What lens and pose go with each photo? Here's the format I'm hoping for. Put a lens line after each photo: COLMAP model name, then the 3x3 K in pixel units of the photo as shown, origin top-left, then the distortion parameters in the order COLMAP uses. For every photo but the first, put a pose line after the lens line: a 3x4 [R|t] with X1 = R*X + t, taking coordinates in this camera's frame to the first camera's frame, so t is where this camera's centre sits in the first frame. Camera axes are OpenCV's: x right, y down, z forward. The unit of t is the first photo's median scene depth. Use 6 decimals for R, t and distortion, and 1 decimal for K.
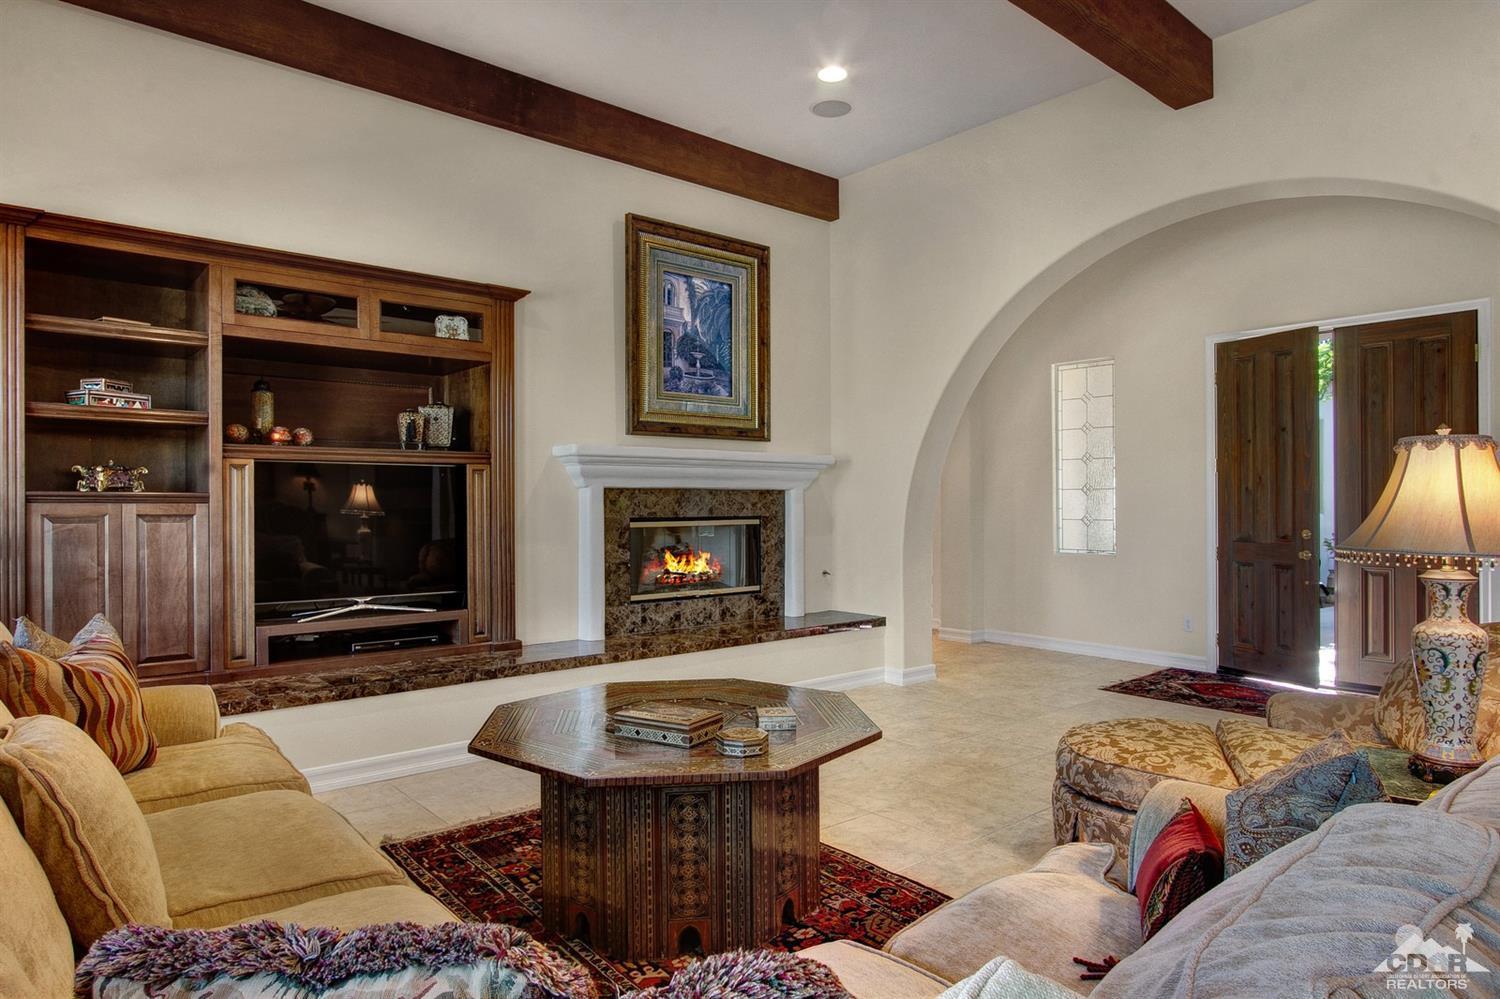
lens RADIAL K [[905.0, 0, 757.8], [0, 905.0, 497.7], [0, 0, 1]] dist [0.003585, 0.002921]
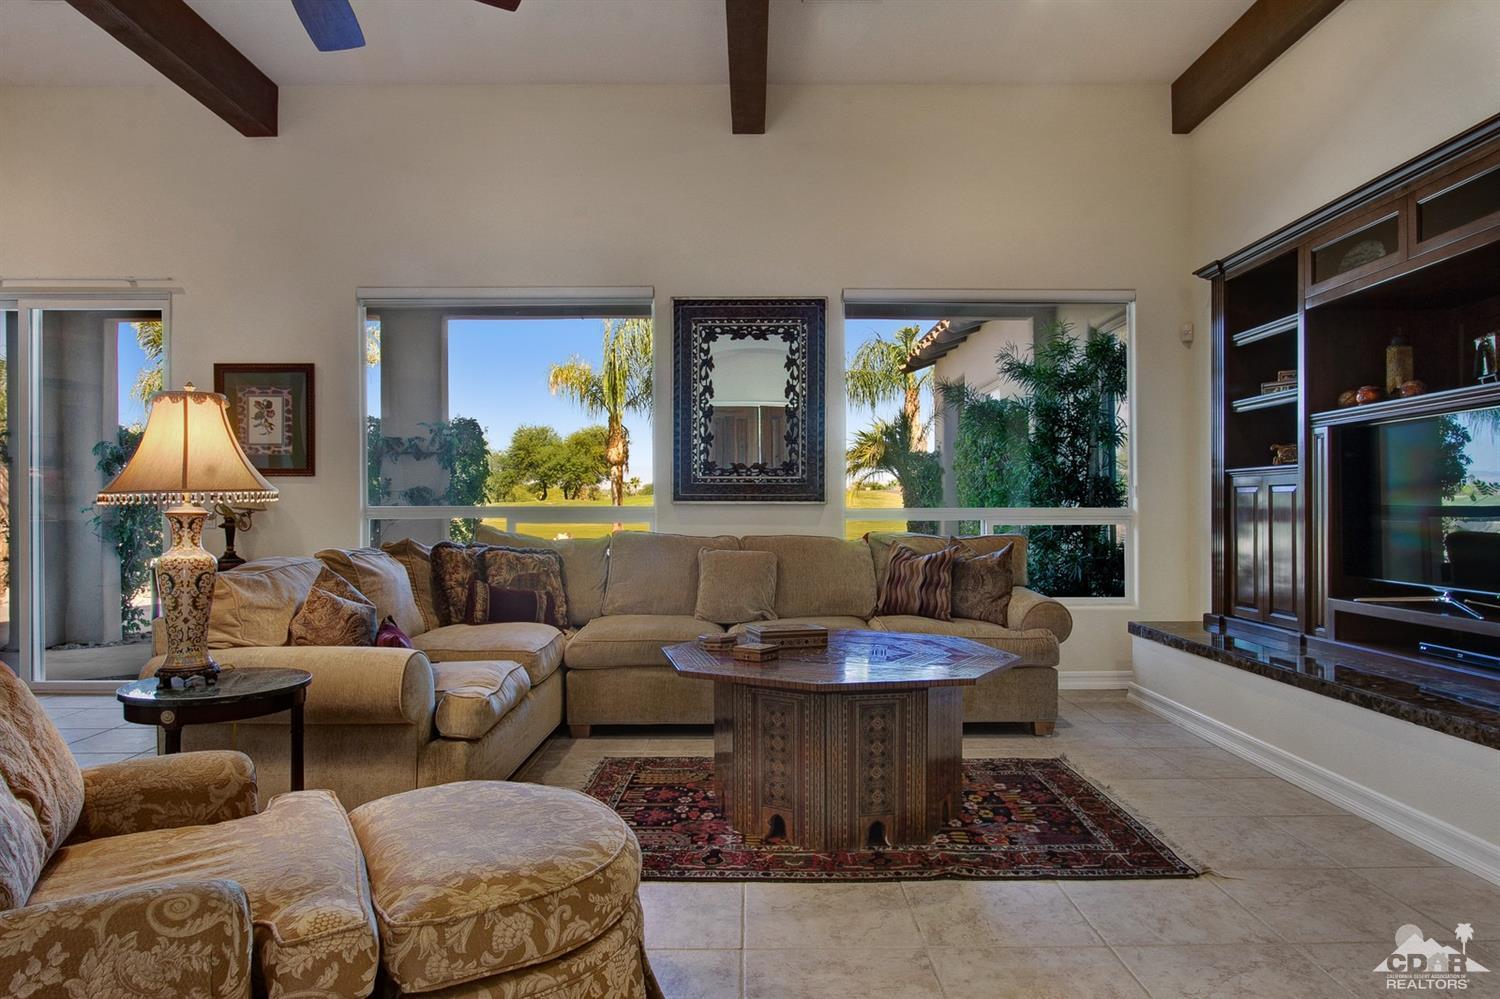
lens RADIAL K [[905.0, 0, 754.2], [0, 905.0, 507.7], [0, 0, 1]] dist [0.003585, 0.002921]
pose [[-0.643620, 0.001091, -0.765344, 0.447411], [0.008142, 0.999952, -0.005421, 0.034430], [0.765302, -0.009721, -0.643598, 0.870965]]
